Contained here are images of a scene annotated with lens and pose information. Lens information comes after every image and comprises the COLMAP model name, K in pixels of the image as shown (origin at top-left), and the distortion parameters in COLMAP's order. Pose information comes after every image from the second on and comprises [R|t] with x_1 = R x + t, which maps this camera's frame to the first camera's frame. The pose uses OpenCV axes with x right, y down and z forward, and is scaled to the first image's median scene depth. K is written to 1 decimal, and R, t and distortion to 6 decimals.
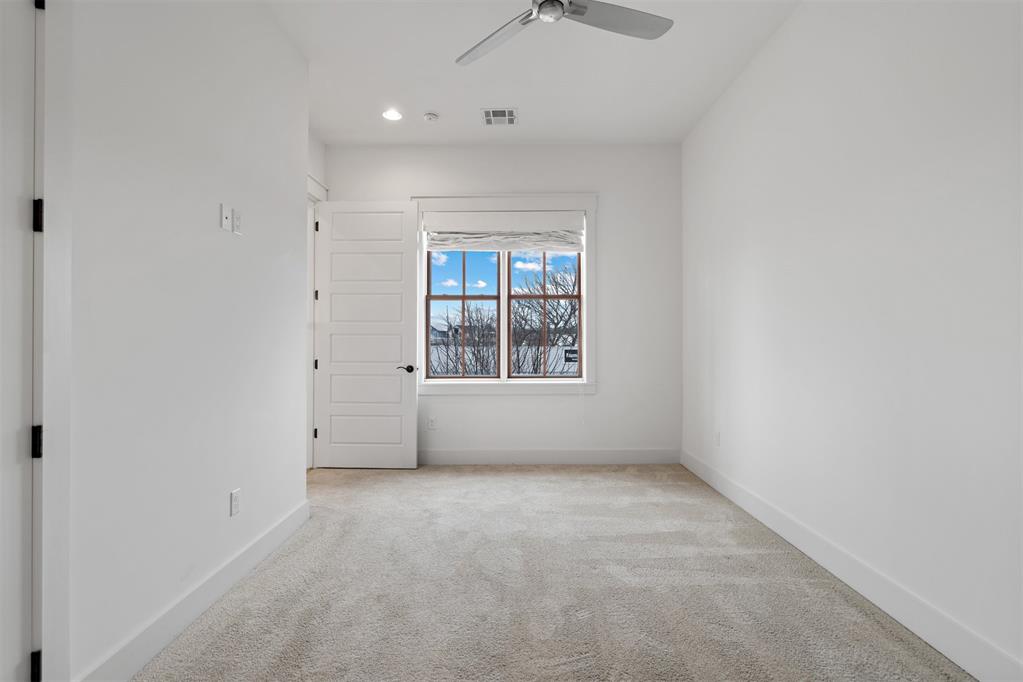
lens RADIAL K [[471.2, 0, 505.0], [0, 471.2, 337.4], [0, 0, 1]] dist [-0.006746, 0.003127]
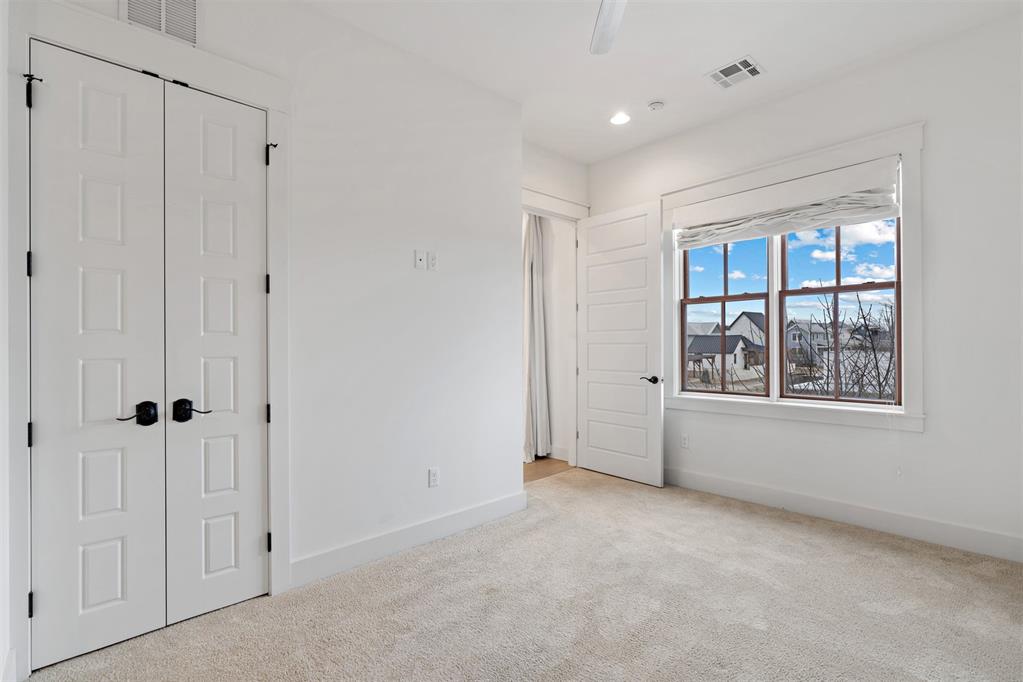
lens RADIAL K [[471.2, 0, 510.6], [0, 471.2, 343.9], [0, 0, 1]] dist [-0.006746, 0.003127]
pose [[0.680446, -0.006551, -0.732769, 0.309248], [0.011504, 0.999932, 0.001743, -0.010236], [0.732708, -0.009615, 0.680475, 0.161904]]
